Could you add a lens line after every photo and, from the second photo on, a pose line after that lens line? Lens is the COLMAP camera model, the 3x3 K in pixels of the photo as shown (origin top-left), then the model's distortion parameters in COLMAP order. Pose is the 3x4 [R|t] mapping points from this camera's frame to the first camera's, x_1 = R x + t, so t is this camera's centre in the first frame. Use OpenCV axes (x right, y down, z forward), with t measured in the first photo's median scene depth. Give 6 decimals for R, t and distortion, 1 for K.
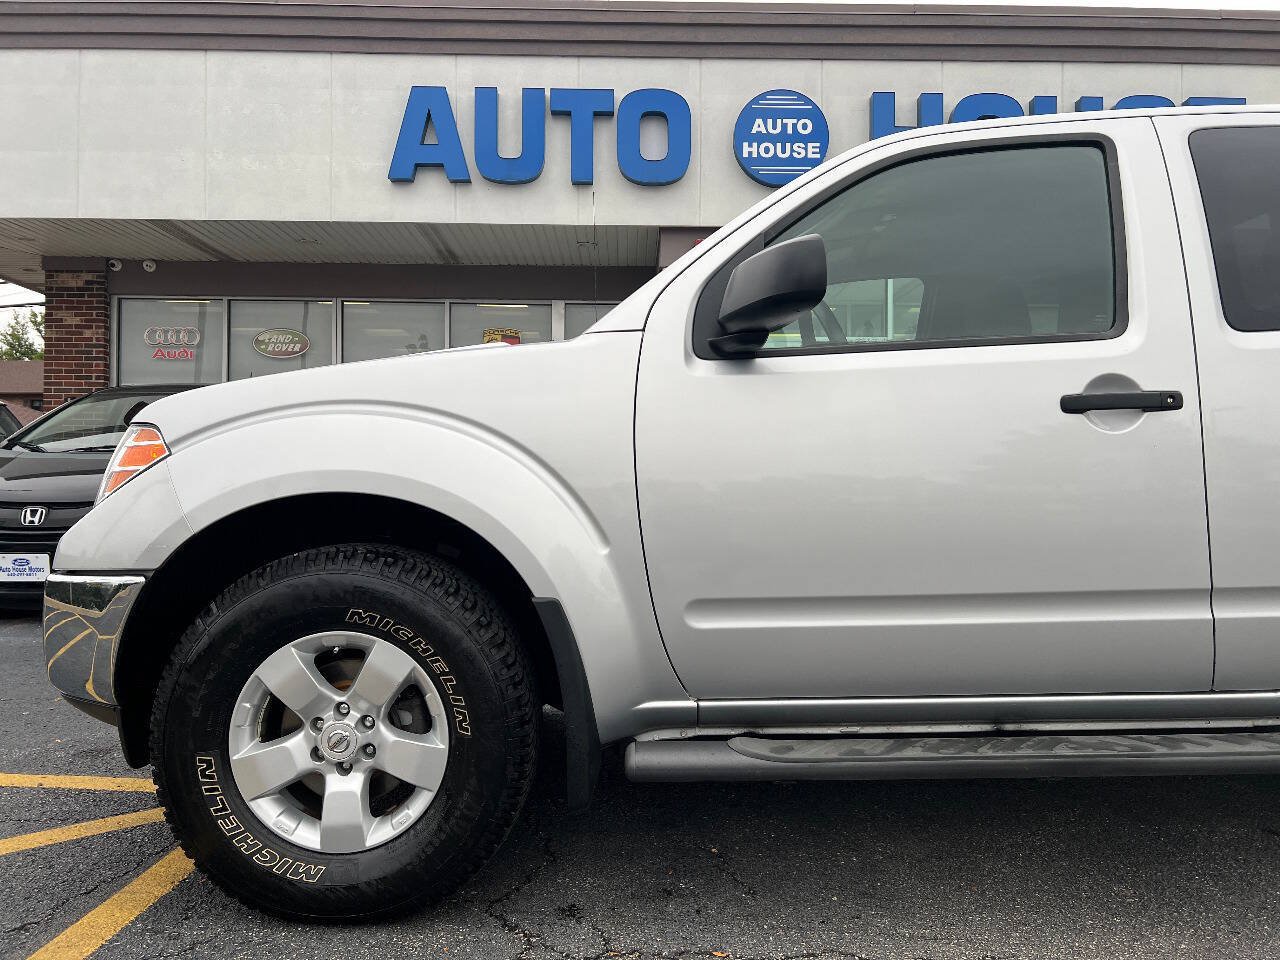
lens RADIAL K [[966.3, 0, 640.3], [0, 966.3, 475.4], [0, 0, 1]] dist [0.061207, -0.074240]
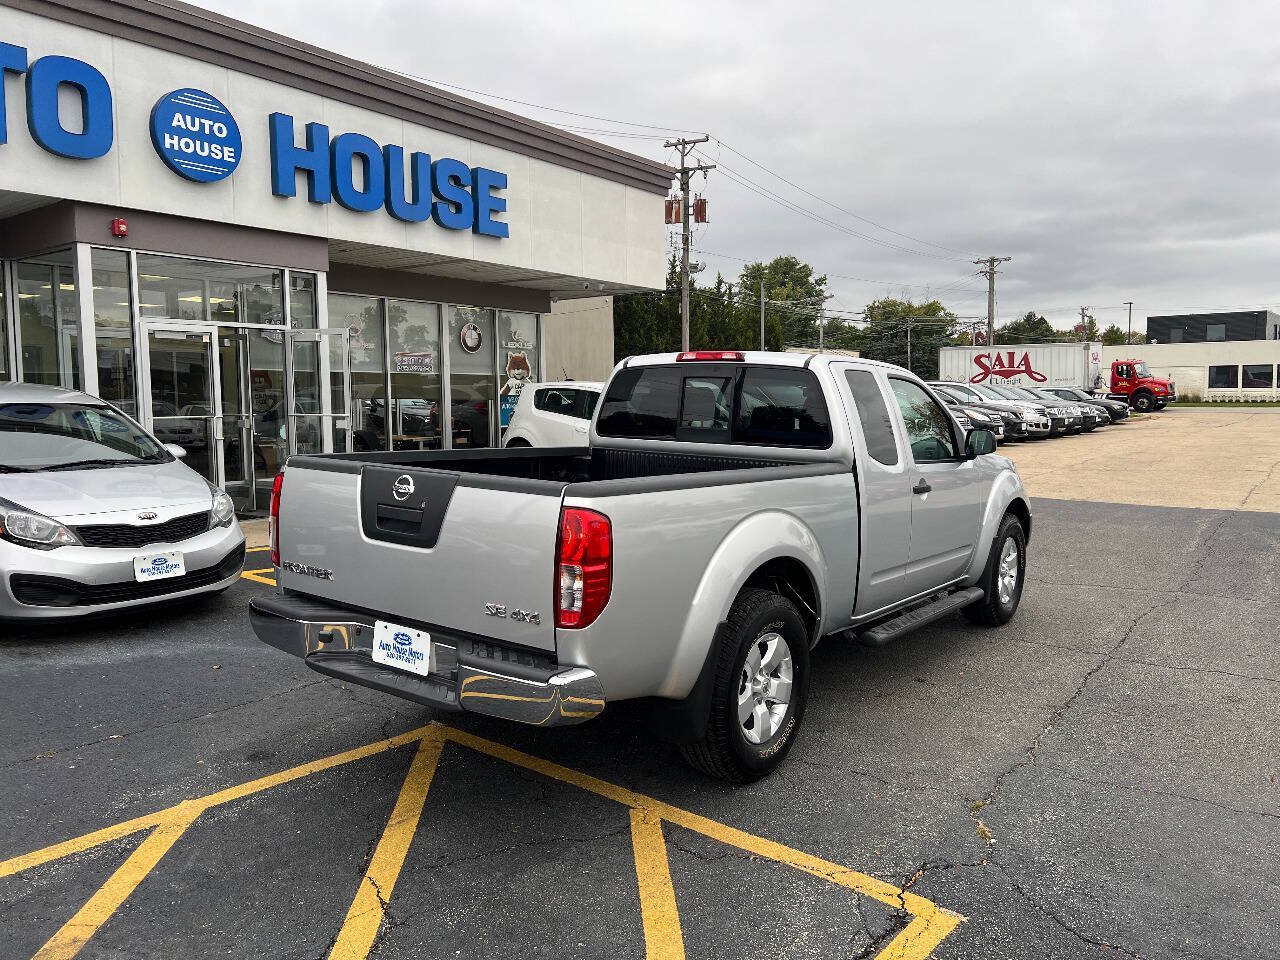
lens RADIAL K [[952.0, 0, 669.7], [0, 952.0, 478.9], [0, 0, 1]] dist [0.054421, -0.071952]
pose [[0.589764, -0.078239, 0.803777, -0.432514], [-0.002917, 0.995083, 0.099002, -0.076784], [-0.807570, -0.060733, 0.586636, -0.065504]]
